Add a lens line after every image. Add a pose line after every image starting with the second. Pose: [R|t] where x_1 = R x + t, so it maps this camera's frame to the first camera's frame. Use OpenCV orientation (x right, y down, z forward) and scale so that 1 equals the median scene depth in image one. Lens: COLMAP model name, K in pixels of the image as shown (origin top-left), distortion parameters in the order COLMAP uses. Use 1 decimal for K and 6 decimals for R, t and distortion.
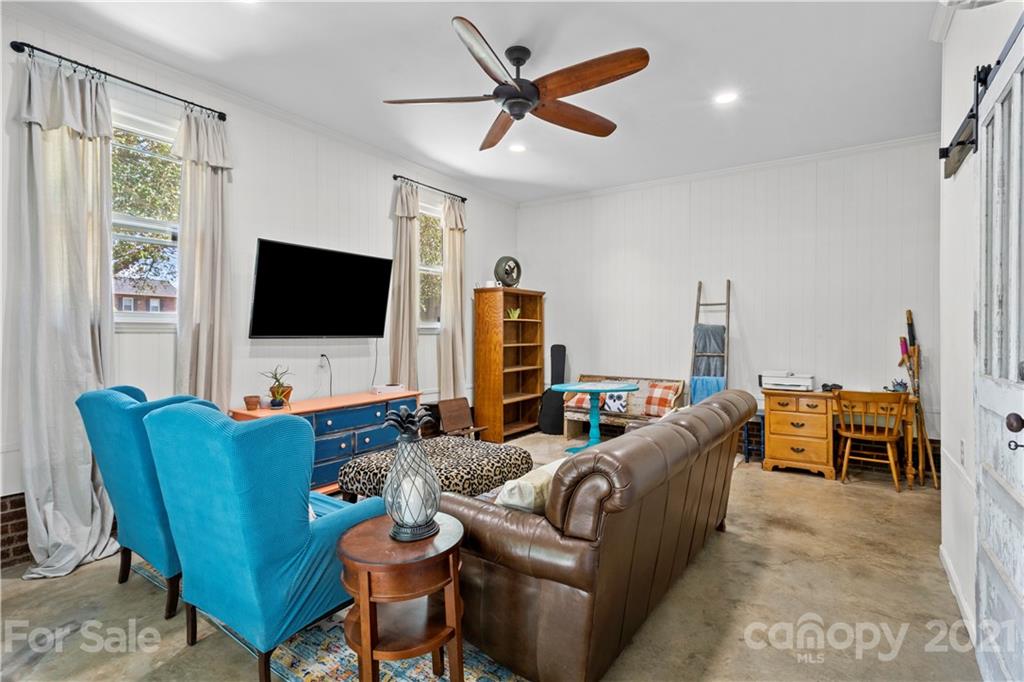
lens RADIAL K [[493.9, 0, 500.0], [0, 493.9, 337.9], [0, 0, 1]] dist [-0.000855, 0.000436]
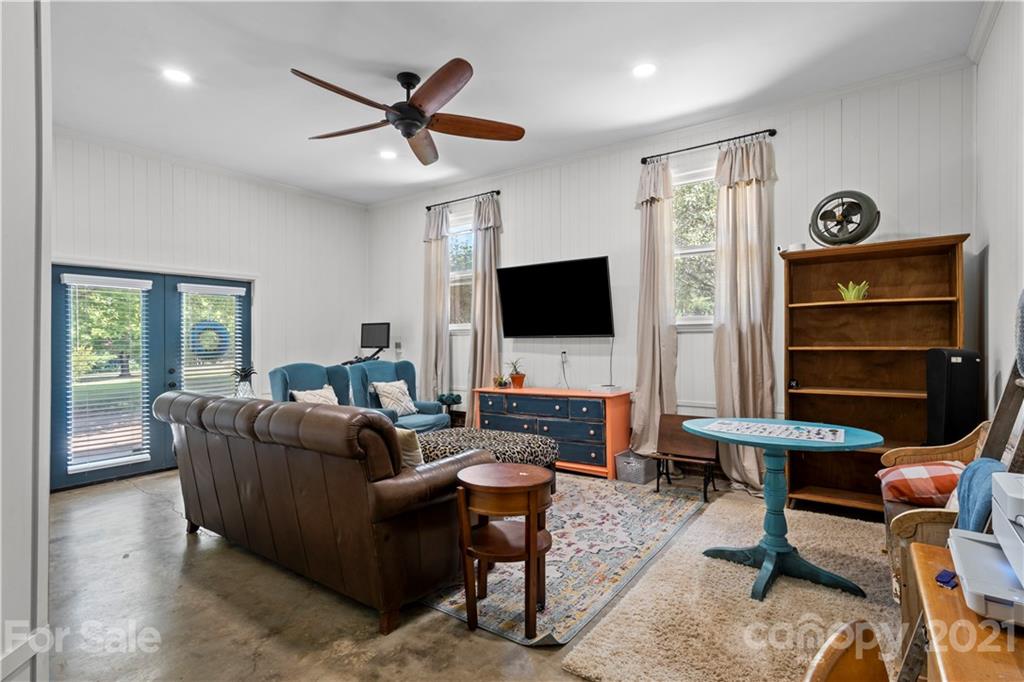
lens RADIAL K [[493.9, 0, 500.0], [0, 493.9, 337.9], [0, 0, 1]] dist [-0.000855, 0.000436]
pose [[0.003804, -0.009460, -0.999948, 0.835671], [-0.003467, 0.999949, -0.009473, 0.013128], [0.999987, 0.003503, 0.003771, 0.878298]]
